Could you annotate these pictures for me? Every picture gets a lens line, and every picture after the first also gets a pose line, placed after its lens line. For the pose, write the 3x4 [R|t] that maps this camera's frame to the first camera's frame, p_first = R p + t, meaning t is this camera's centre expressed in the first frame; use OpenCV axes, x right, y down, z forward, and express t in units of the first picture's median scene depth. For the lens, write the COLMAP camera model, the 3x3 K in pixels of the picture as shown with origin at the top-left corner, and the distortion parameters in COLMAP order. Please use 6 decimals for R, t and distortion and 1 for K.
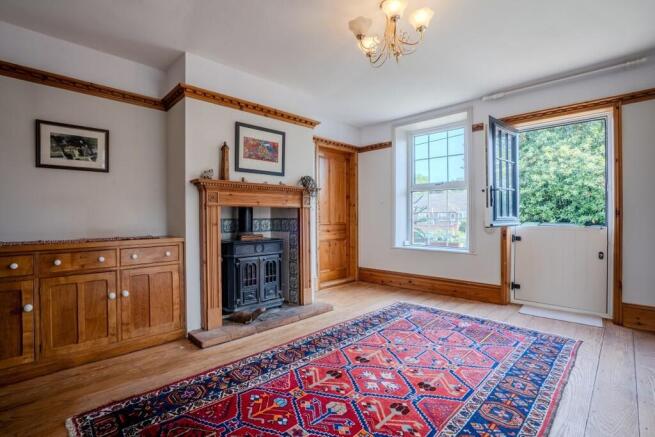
lens RADIAL K [[302.9, 0, 323.0], [0, 302.9, 217.5], [0, 0, 1]] dist [-0.004903, 0.000143]
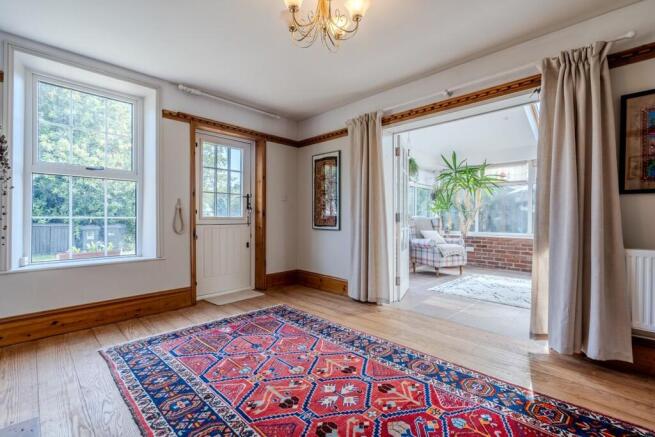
lens RADIAL K [[302.9, 0, 328.7], [0, 302.9, 218.5], [0, 0, 1]] dist [-0.004903, 0.000143]
pose [[-0.017129, -0.001925, 0.999851, -0.583850], [-0.001249, 0.999997, 0.001904, 0.005766], [-0.999853, -0.001216, -0.017131, 0.847705]]
